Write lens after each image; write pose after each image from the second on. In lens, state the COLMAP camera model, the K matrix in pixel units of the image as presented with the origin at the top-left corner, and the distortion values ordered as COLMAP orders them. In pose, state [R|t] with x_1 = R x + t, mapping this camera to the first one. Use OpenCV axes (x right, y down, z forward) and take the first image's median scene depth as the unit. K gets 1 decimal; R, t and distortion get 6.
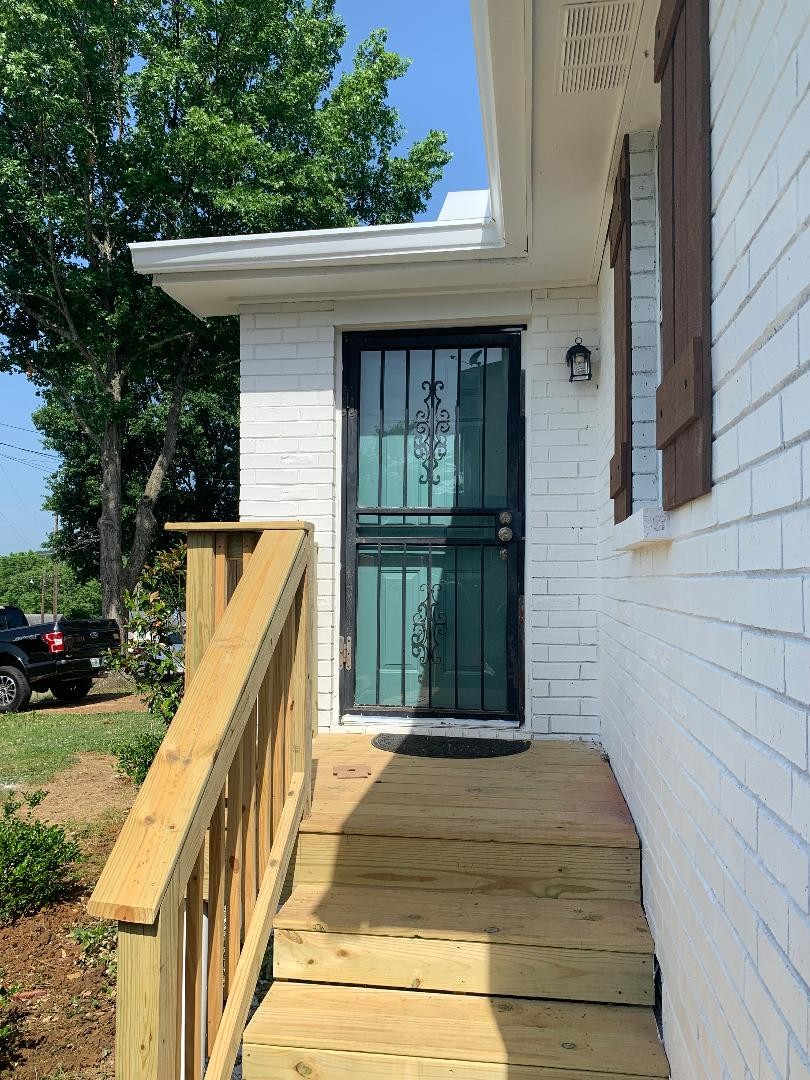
lens RADIAL K [[845.2, 0, 405.0], [0, 845.2, 540.0], [0, 0, 1]] dist [0.046268, -0.057992]
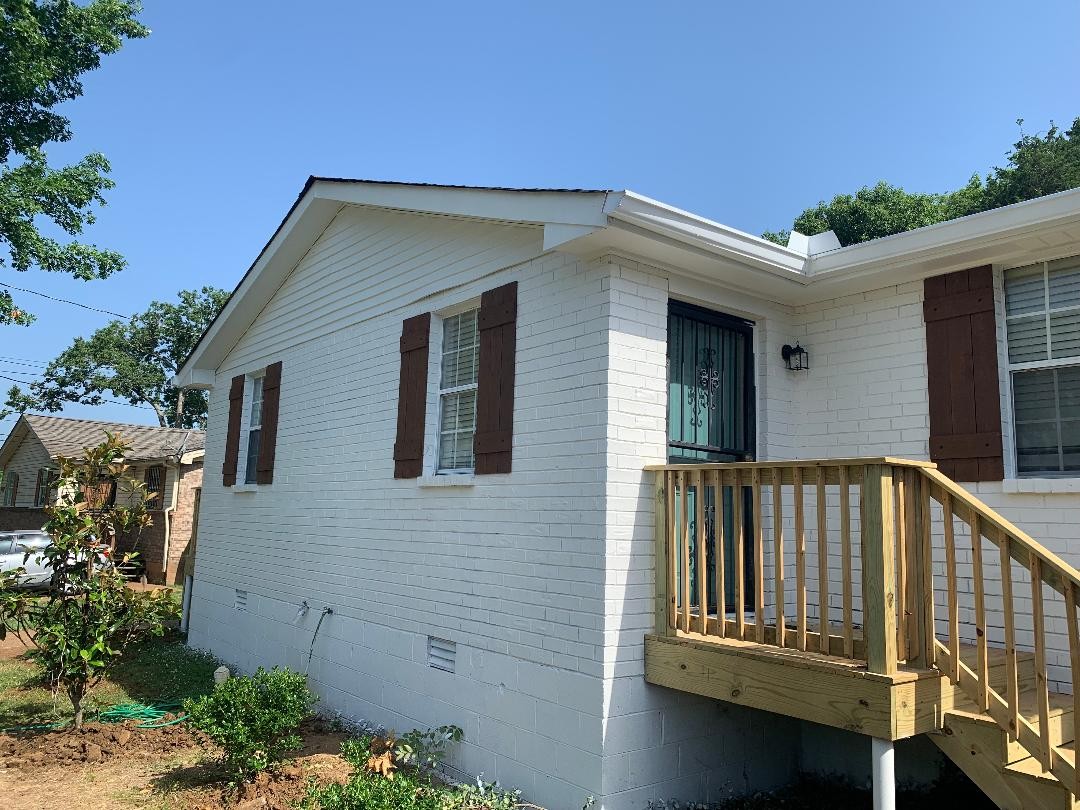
lens RADIAL K [[817.2, 0, 549.7], [0, 817.2, 404.6], [0, 0, 1]] dist [0.102910, -0.159914]
pose [[0.675014, 0.117970, 0.728312, -1.054769], [-0.065891, 0.992829, -0.099746, 0.041612], [-0.734857, 0.019341, 0.677947, 0.319605]]
